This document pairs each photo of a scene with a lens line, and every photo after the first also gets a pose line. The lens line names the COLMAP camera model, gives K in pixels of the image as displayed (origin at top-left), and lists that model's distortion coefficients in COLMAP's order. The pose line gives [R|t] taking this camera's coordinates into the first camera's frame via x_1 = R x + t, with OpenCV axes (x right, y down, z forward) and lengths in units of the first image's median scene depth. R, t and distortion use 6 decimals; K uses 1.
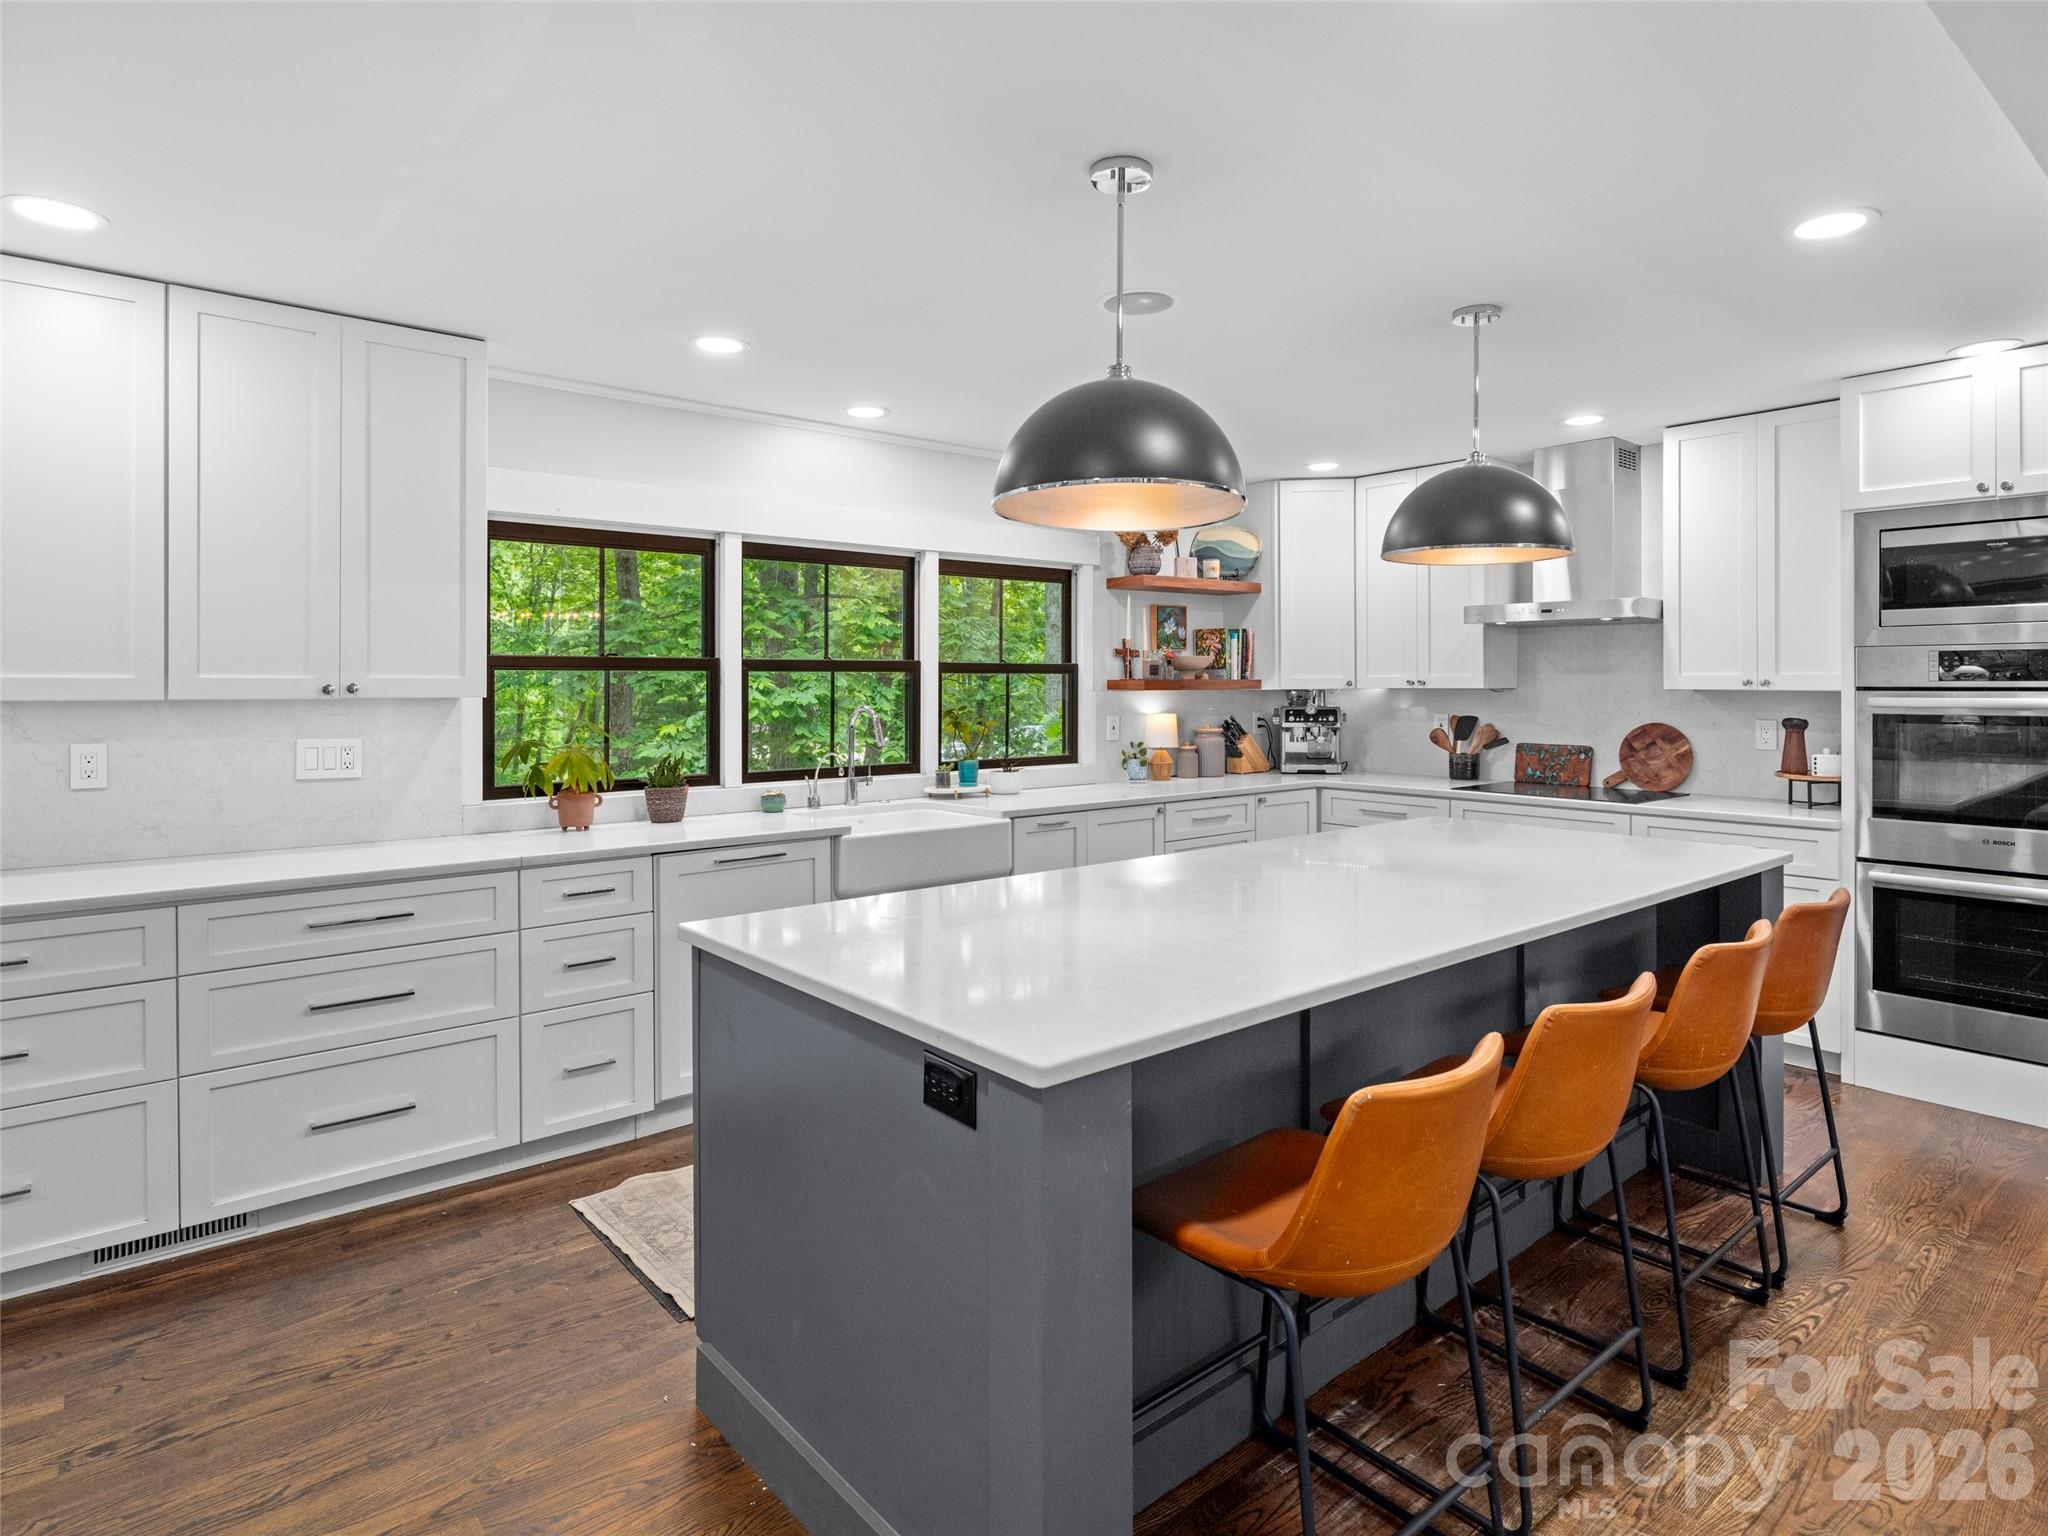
lens RADIAL K [[1111.1, 0, 1024.0], [0, 1111.1, 768.0], [0, 0, 1]] dist [0.000476, 0.000026]
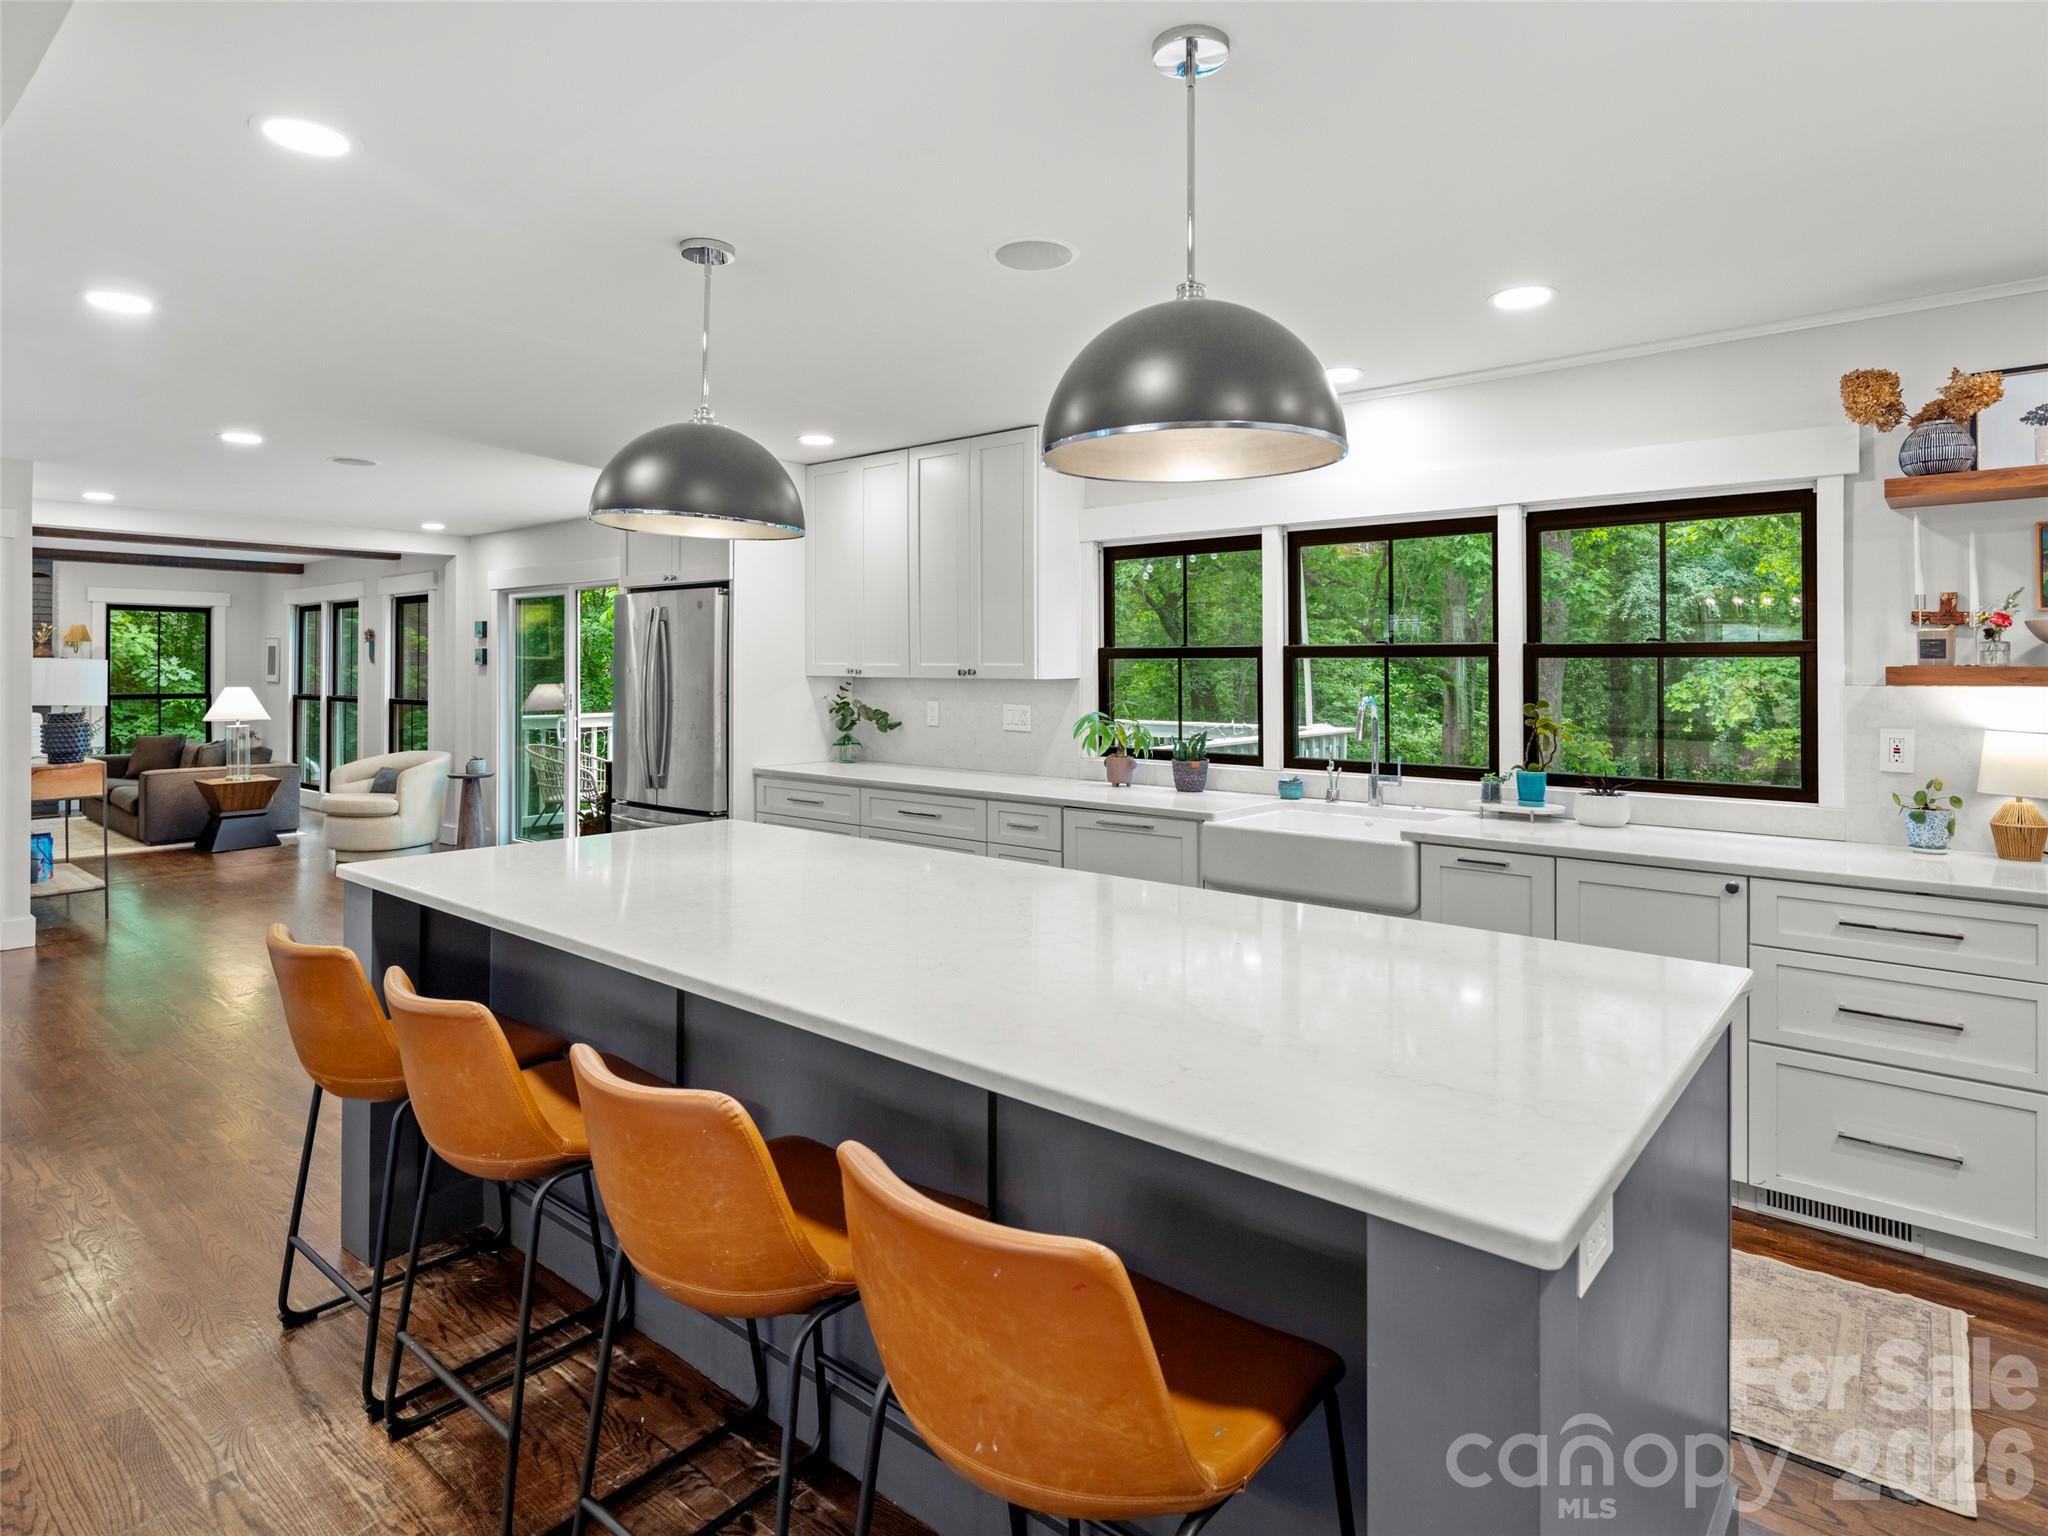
lens RADIAL K [[1127.7, 0, 1030.6], [0, 1127.7, 760.4], [0, 0, 1]] dist [0.003576, 0.001527]
pose [[0.182796, 0.083220, -0.979623, 0.720071], [-0.075950, 0.994629, 0.070322, -0.048263], [0.980213, 0.061547, 0.188134, 0.578767]]
